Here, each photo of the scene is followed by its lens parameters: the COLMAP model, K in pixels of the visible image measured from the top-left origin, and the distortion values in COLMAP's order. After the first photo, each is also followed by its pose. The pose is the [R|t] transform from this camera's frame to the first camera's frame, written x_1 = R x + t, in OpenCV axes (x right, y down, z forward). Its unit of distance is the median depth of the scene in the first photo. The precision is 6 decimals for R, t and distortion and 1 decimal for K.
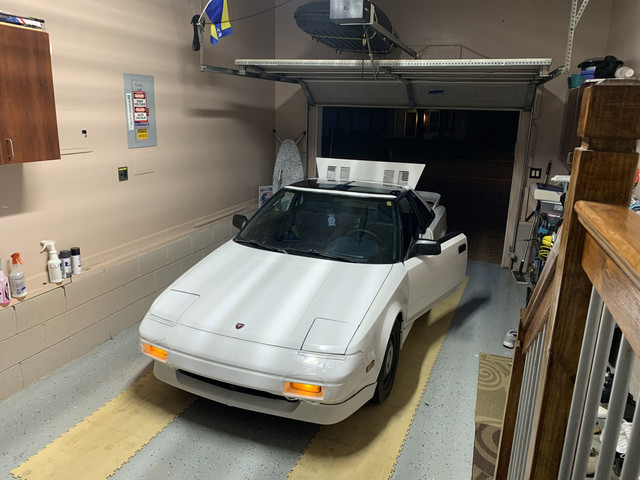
lens RADIAL K [[497.5, 0, 319.8], [0, 497.5, 239.3], [0, 0, 1]] dist [0.002942, -0.000659]
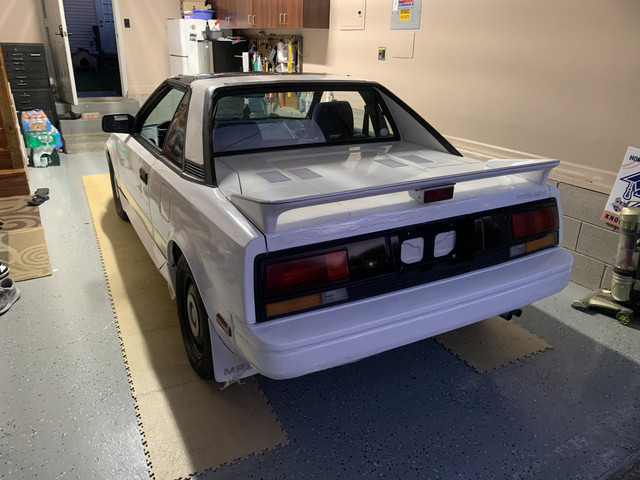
lens RADIAL K [[497.5, 0, 319.7], [0, 497.5, 240.7], [0, 0, 1]] dist [0.002942, -0.000659]
pose [[-0.651654, 0.246615, -0.717307, 0.591825], [-0.228044, 0.838222, 0.495358, -0.300241], [0.723425, 0.486380, -0.489991, 1.651558]]
